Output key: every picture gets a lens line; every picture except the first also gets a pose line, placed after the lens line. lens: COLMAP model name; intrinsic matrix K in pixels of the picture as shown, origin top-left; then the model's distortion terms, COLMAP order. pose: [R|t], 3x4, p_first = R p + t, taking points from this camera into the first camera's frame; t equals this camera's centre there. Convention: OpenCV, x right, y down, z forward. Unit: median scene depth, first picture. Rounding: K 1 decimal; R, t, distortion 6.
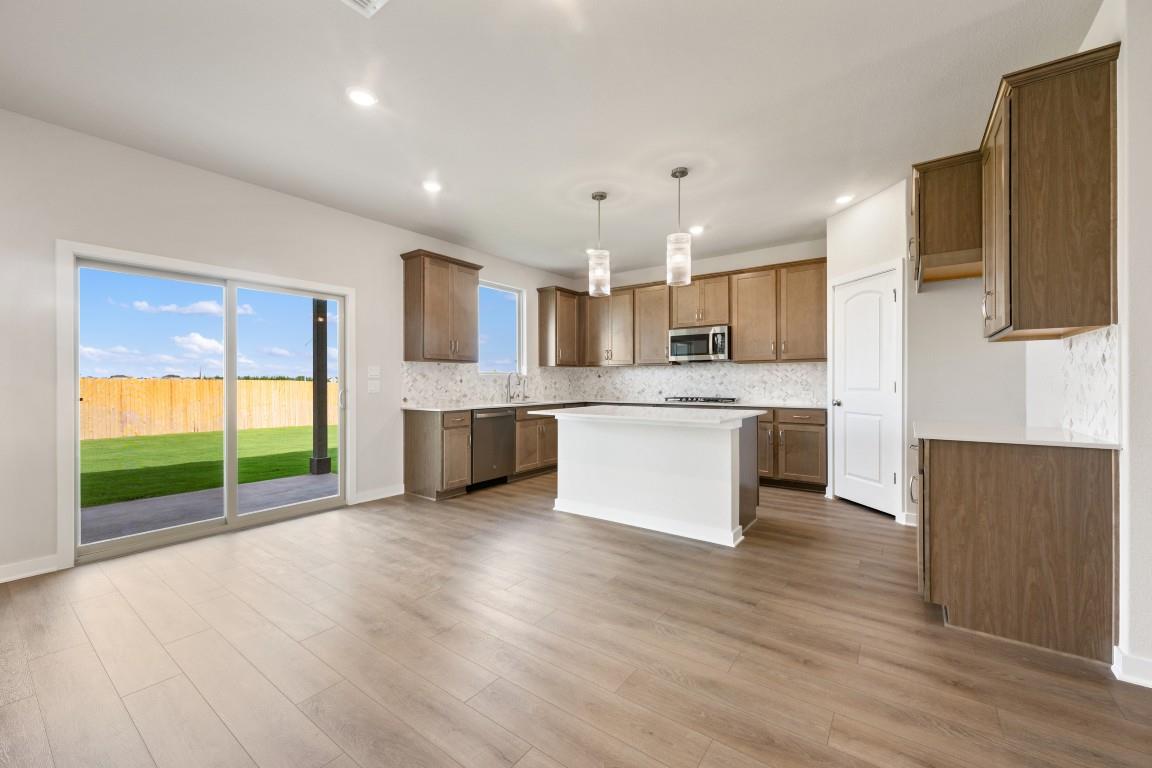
lens RADIAL K [[456.6, 0, 574.6], [0, 456.6, 382.4], [0, 0, 1]] dist [0.000302, -0.000005]
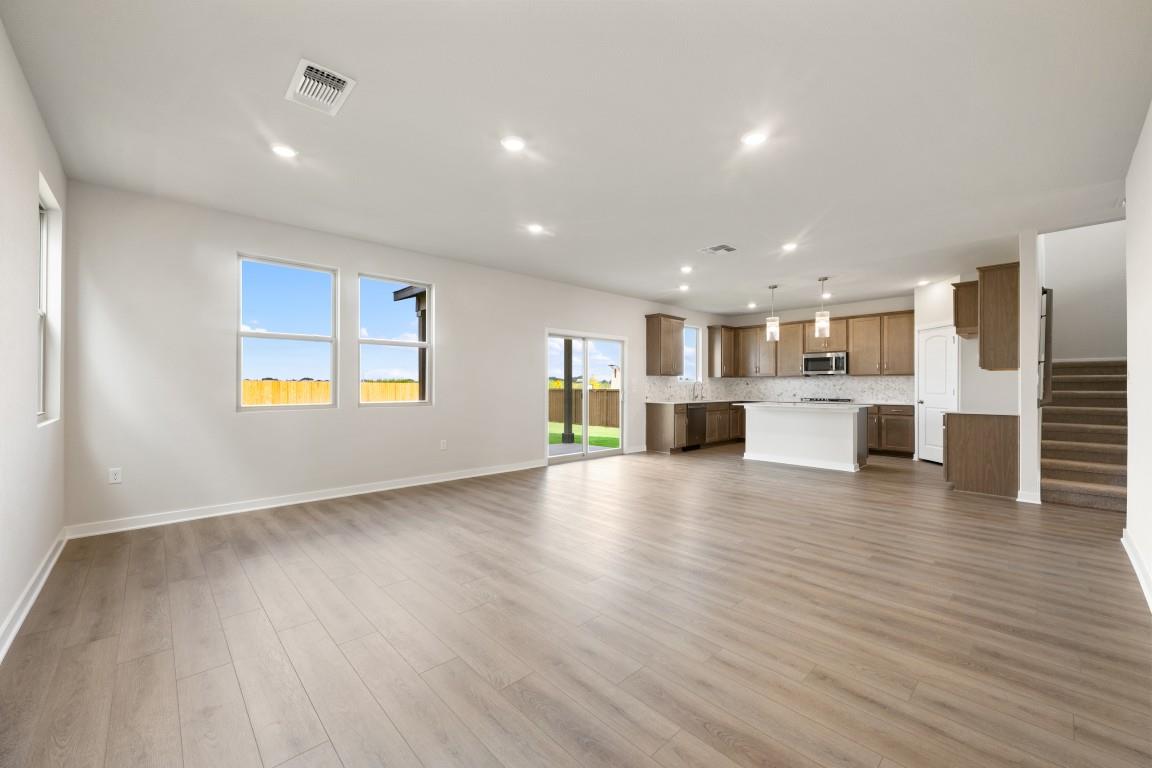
lens RADIAL K [[456.6, 0, 575.2], [0, 456.6, 383.1], [0, 0, 1]] dist [0.000302, -0.000005]
pose [[0.983193, 0.004363, -0.182515, -0.322162], [-0.005669, 0.999962, -0.006635, -0.003825], [0.182479, 0.007558, 0.983181, -0.781325]]
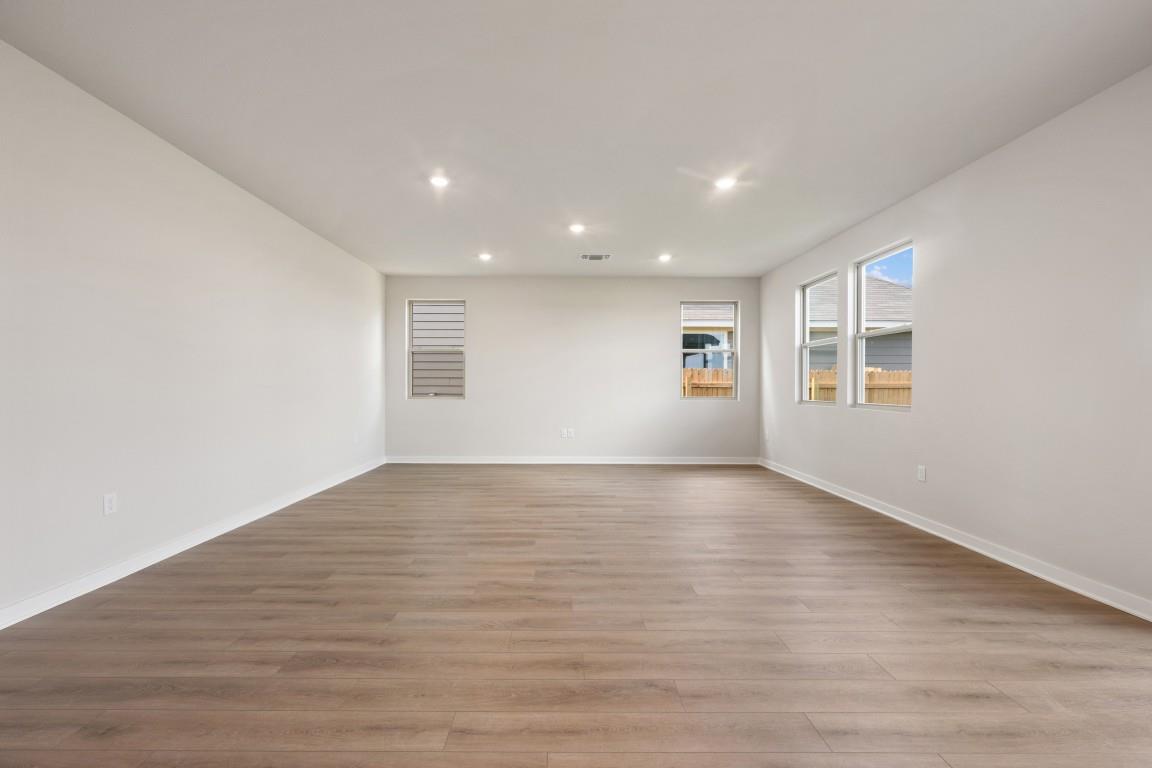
lens RADIAL K [[456.6, 0, 568.9], [0, 456.6, 387.6], [0, 0, 1]] dist [0.000302, -0.000005]
pose [[-0.796912, -0.005529, -0.604070, 0.089673], [-0.006860, 0.999976, -0.000104, 0.002241], [0.604056, 0.004061, -0.796931, 0.592044]]
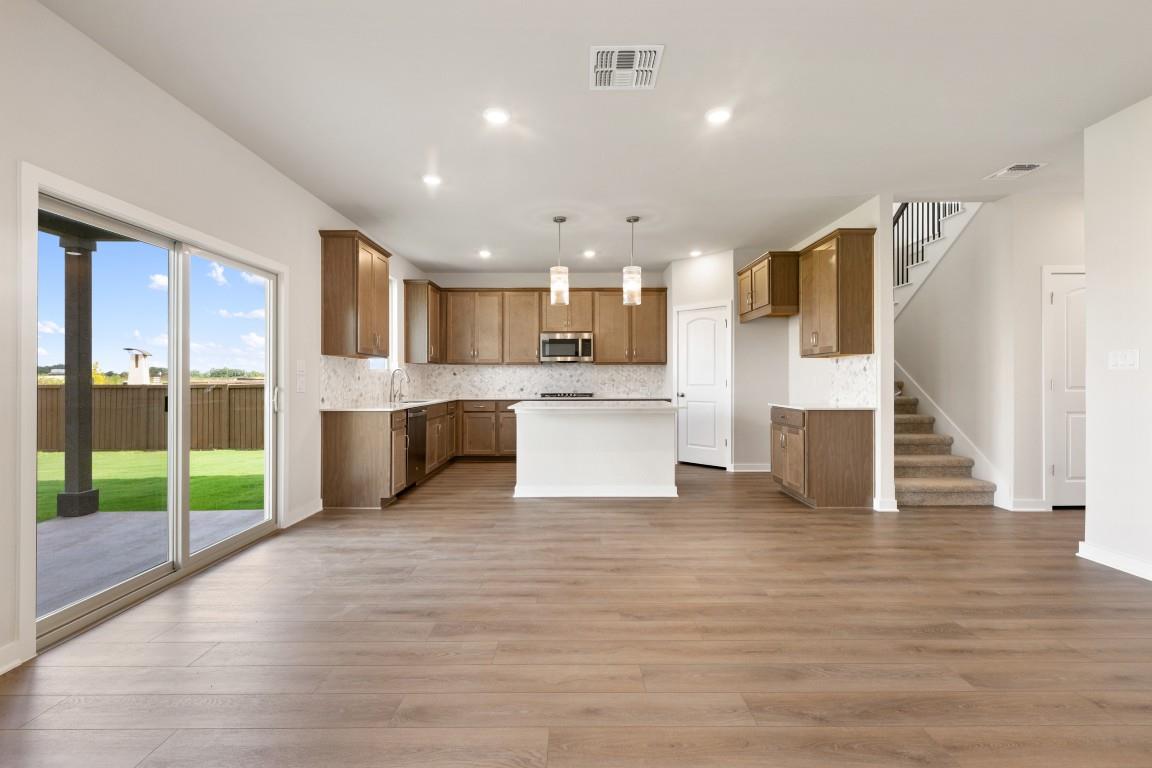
lens RADIAL K [[496.9, 0, 578.1], [0, 496.9, 376.6], [0, 0, 1]] dist [0.003172, -0.000534]
pose [[0.803044, 0.005051, 0.595899, -0.543708], [0.000008, 0.999964, -0.008487, 0.002095], [-0.595920, 0.006820, 0.803015, -0.033660]]
